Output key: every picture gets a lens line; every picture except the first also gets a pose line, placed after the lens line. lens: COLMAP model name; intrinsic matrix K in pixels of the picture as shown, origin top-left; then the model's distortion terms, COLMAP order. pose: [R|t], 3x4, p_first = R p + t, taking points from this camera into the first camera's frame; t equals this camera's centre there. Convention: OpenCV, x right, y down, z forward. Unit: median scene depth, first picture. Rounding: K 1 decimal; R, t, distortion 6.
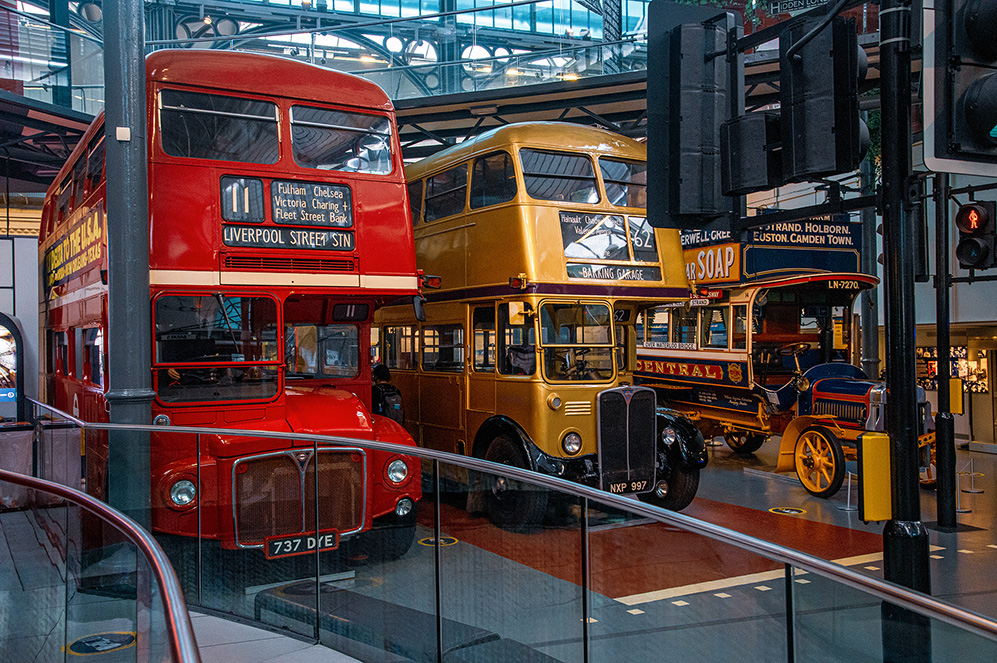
lens RADIAL K [[948.2, 0, 498.1], [0, 948.2, 336.7], [0, 0, 1]] dist [-0.014211, 0.000000]
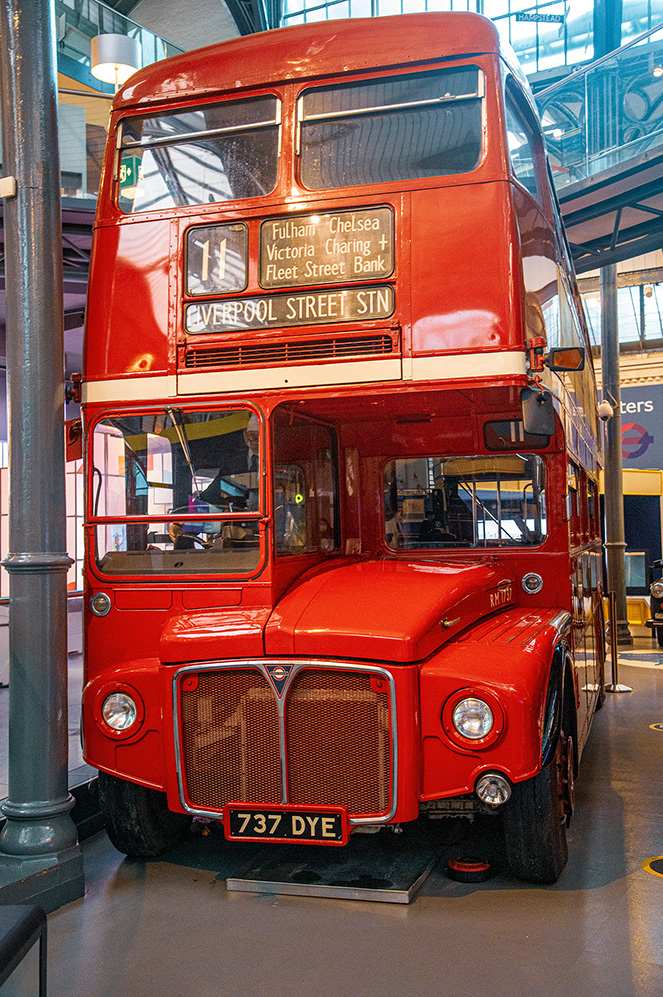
lens RADIAL K [[1053.6, 0, 330.7], [0, 1053.6, 490.8], [0, 0, 1]] dist [0.051213, 0.000000]
pose [[0.665250, -0.035433, -0.745780, 0.302949], [0.017563, 0.999339, -0.031814, 0.034139], [0.746415, 0.008067, 0.665432, 0.577861]]
